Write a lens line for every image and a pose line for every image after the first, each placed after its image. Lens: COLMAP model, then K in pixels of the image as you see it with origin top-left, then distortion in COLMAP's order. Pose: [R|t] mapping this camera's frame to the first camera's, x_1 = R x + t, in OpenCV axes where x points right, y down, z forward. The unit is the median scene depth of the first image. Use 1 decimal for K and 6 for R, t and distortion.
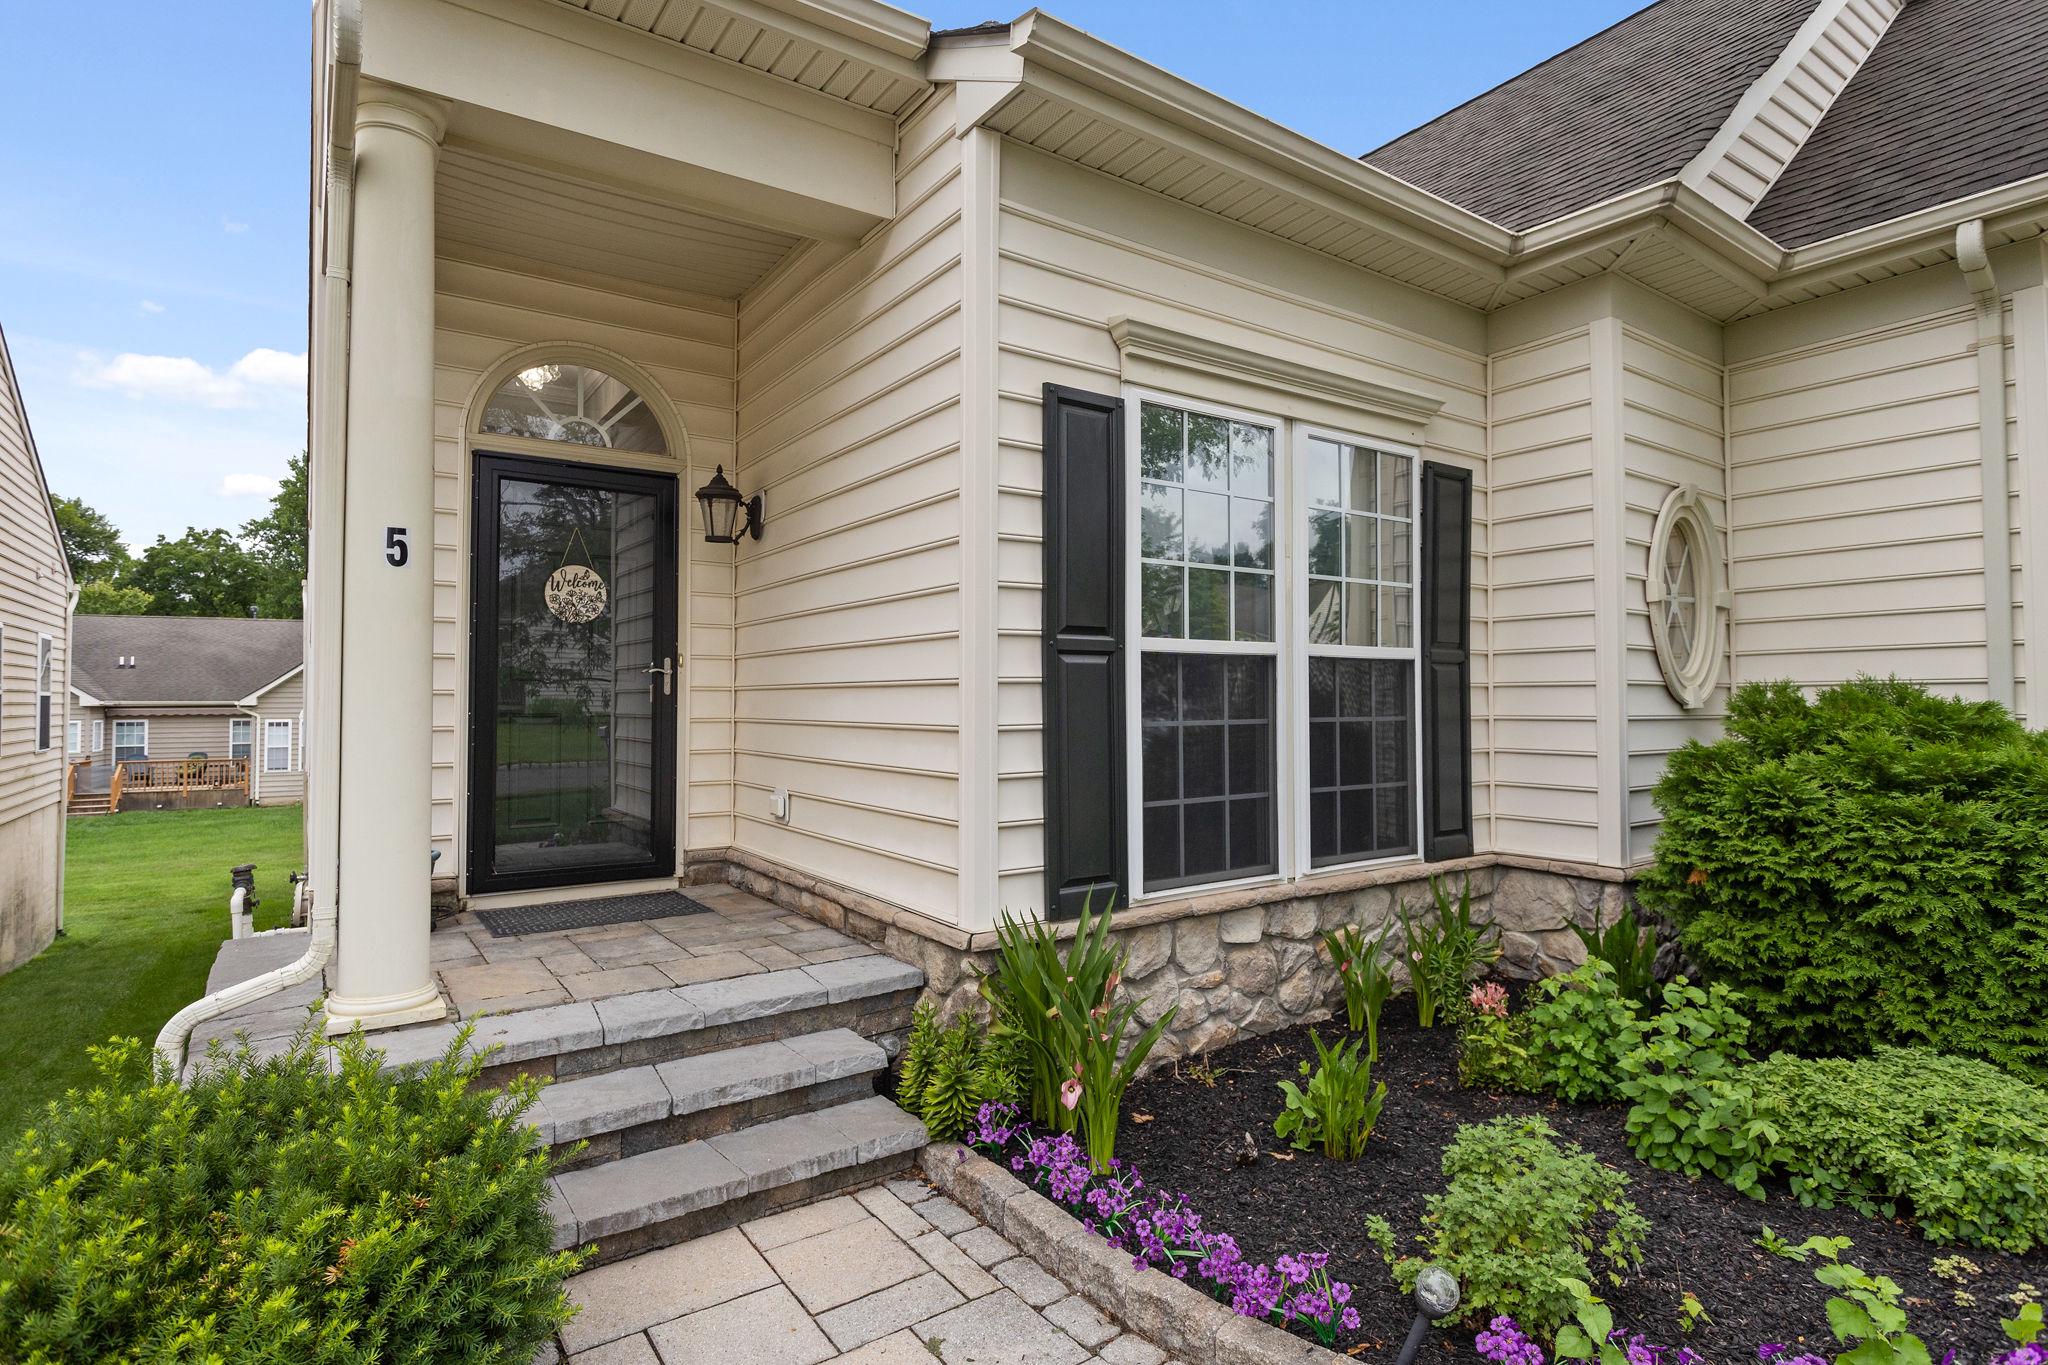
lens RADIAL K [[1040.4, 0, 1021.4], [0, 1040.4, 682.4], [0, 0, 1]] dist [-0.001075, 0.000134]
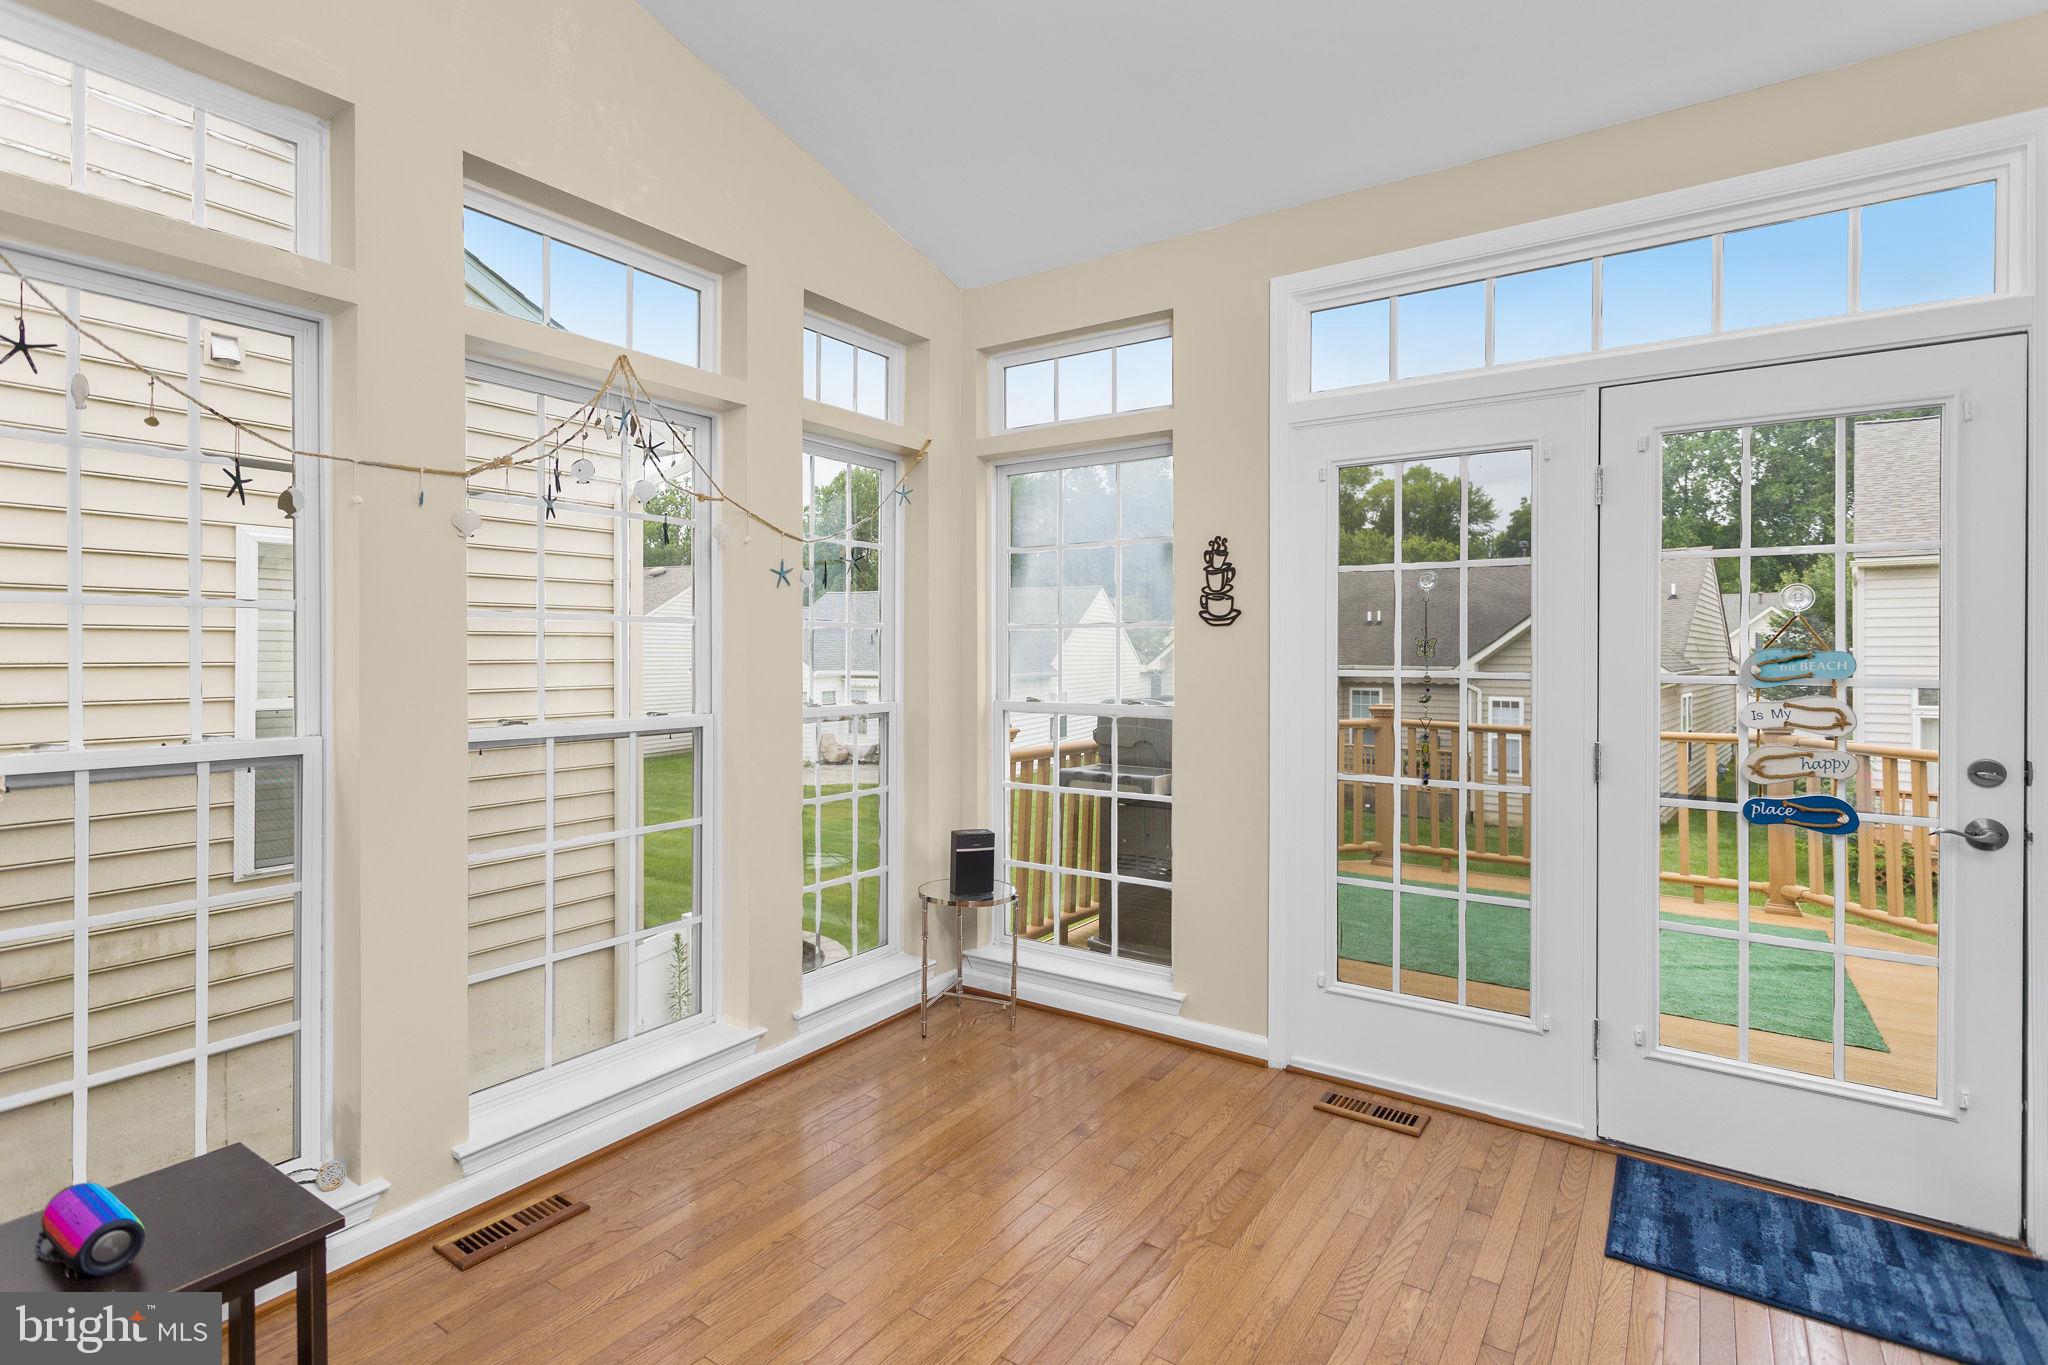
lens RADIAL K [[977.0, 0, 1015.8], [0, 977.0, 653.8], [0, 0, 1]] dist [-0.000320, 0.001768]
pose [[0.360128, 0.006916, -0.932877, -1.791208], [0.015587, 0.999788, 0.013429, -0.043811], [0.932773, -0.019377, 0.359943, 3.576210]]
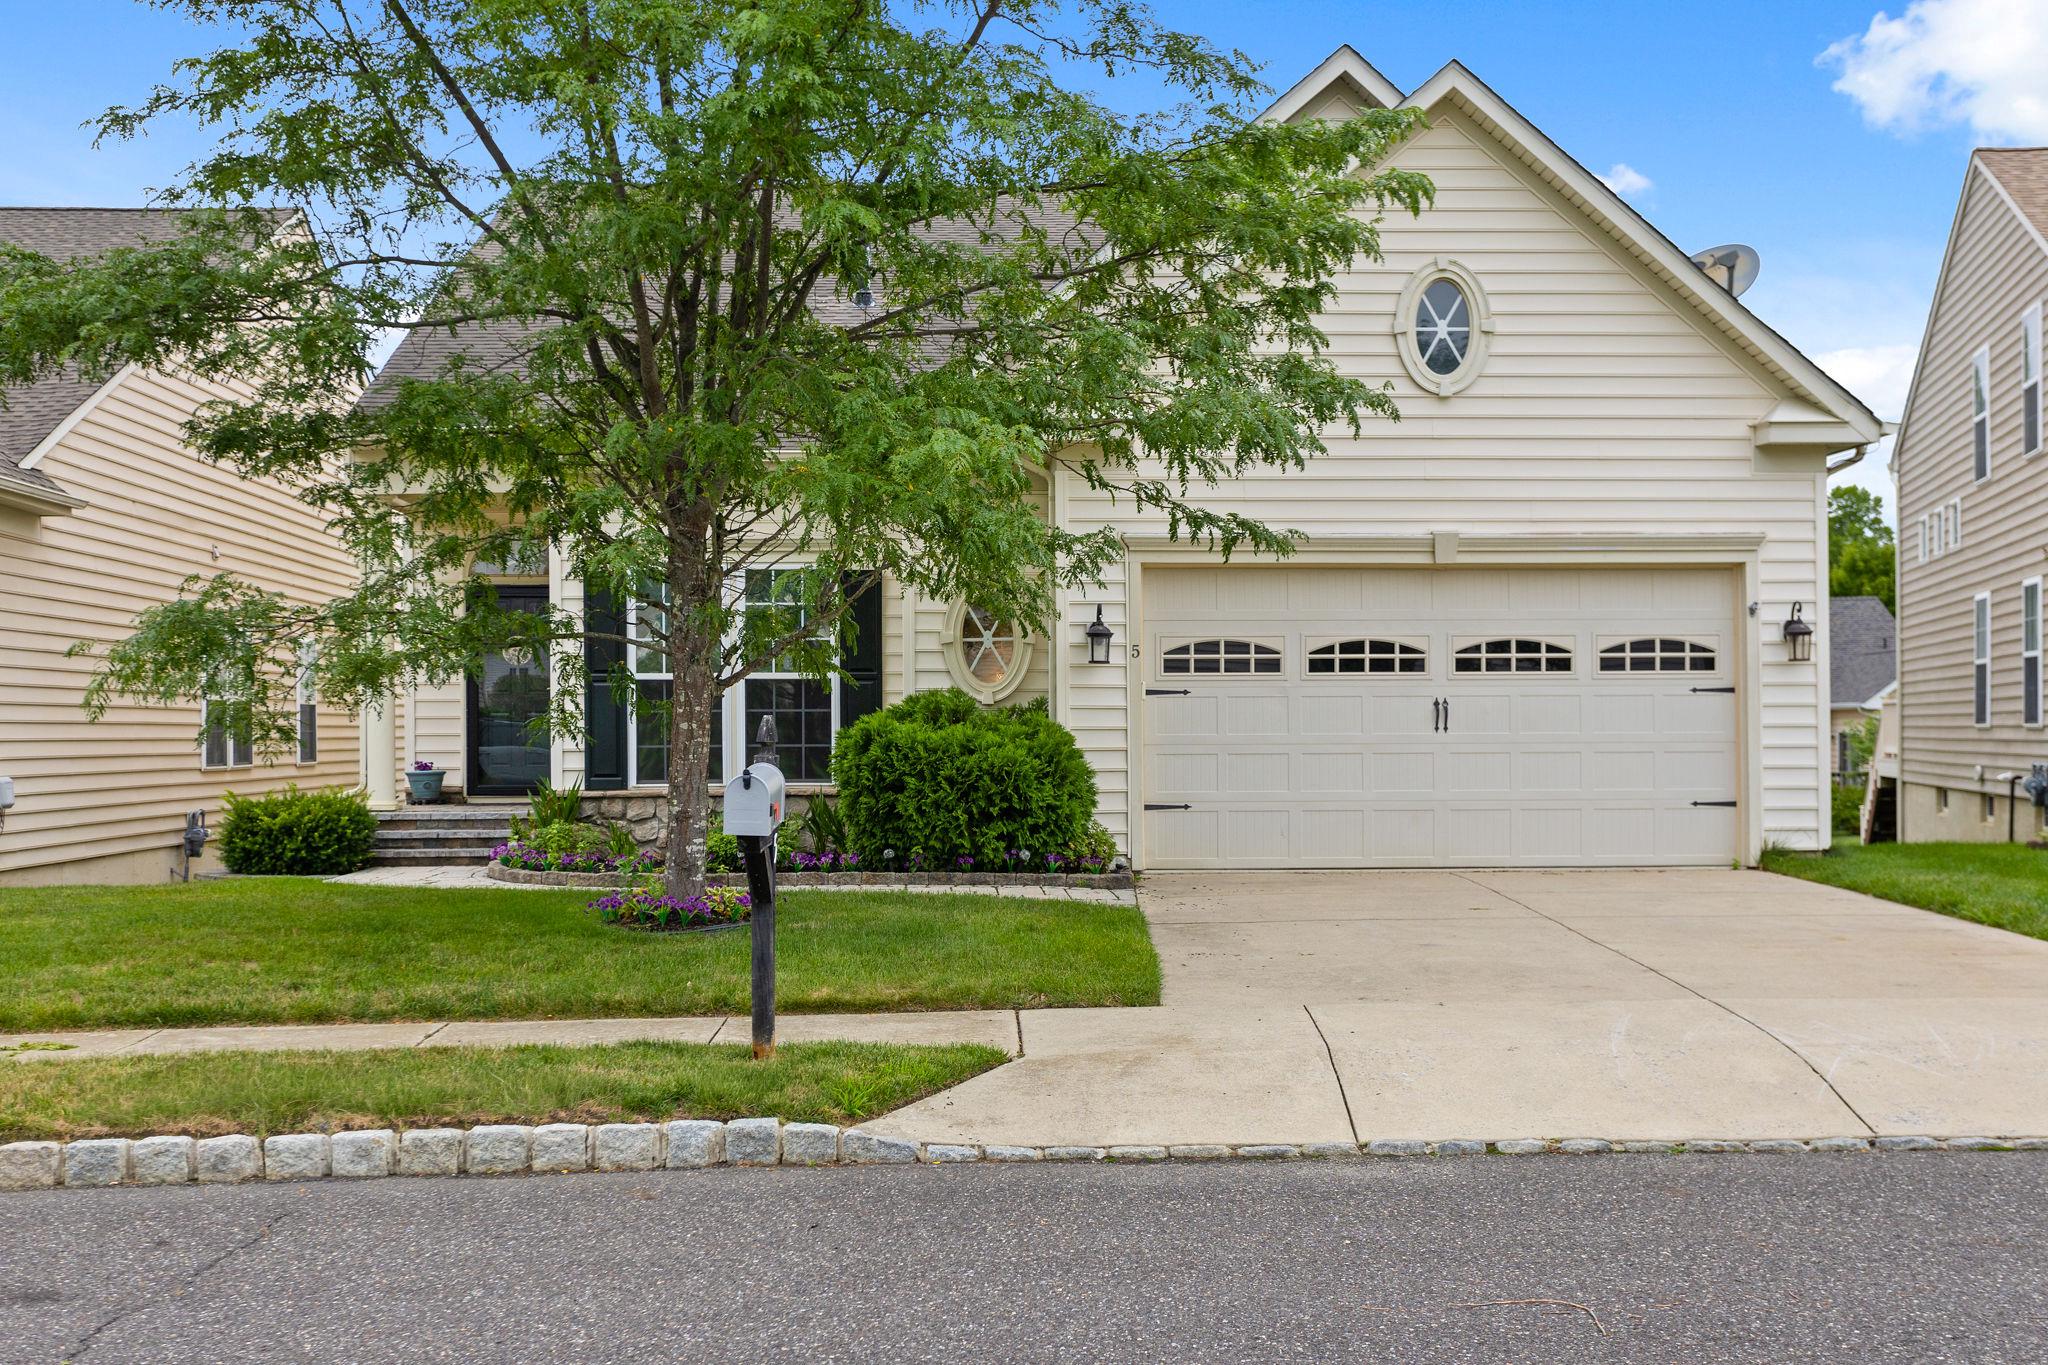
lens RADIAL K [[1771.7, 0, 1021.1], [0, 1771.7, 763.0], [0, 0, 1]] dist [0.038708, -0.024374]
pose [[0.850071, 0.002455, -0.526662, 2.672438], [0.012197, 0.999629, 0.024346, 0.060795], [0.526526, -0.027120, 0.849726, -1.756856]]
